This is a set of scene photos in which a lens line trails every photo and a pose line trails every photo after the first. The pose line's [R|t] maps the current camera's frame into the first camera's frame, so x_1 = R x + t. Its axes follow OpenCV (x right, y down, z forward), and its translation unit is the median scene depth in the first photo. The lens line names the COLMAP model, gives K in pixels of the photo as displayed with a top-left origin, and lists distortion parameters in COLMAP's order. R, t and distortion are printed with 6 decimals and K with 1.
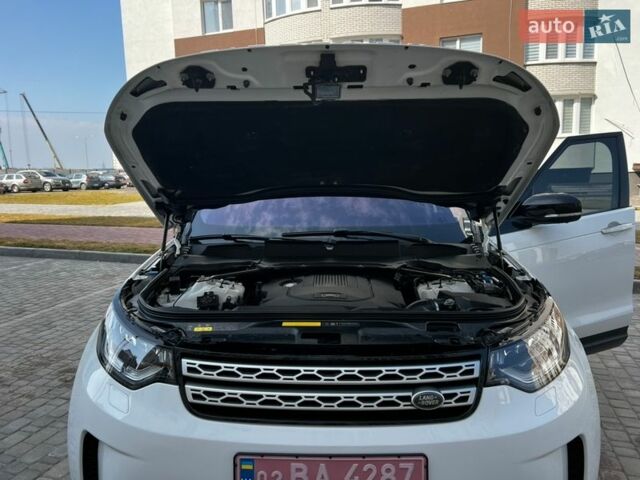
lens RADIAL K [[532.5, 0, 333.3], [0, 532.5, 240.5], [0, 0, 1]] dist [0.036530, -0.006075]
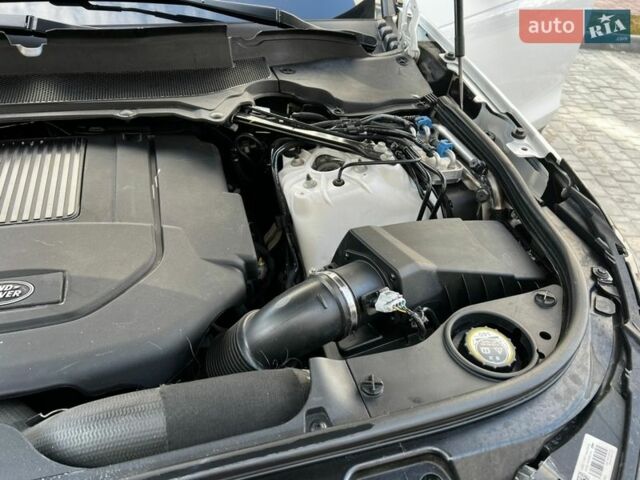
lens RADIAL K [[532.5, 0, 333.3], [0, 532.5, 240.5], [0, 0, 1]] dist [0.036530, -0.006075]
pose [[0.955172, -0.098919, 0.279038, 0.075082], [-0.046100, 0.881336, 0.470236, -0.054644], [-0.292442, -0.462019, 0.837267, 0.600447]]
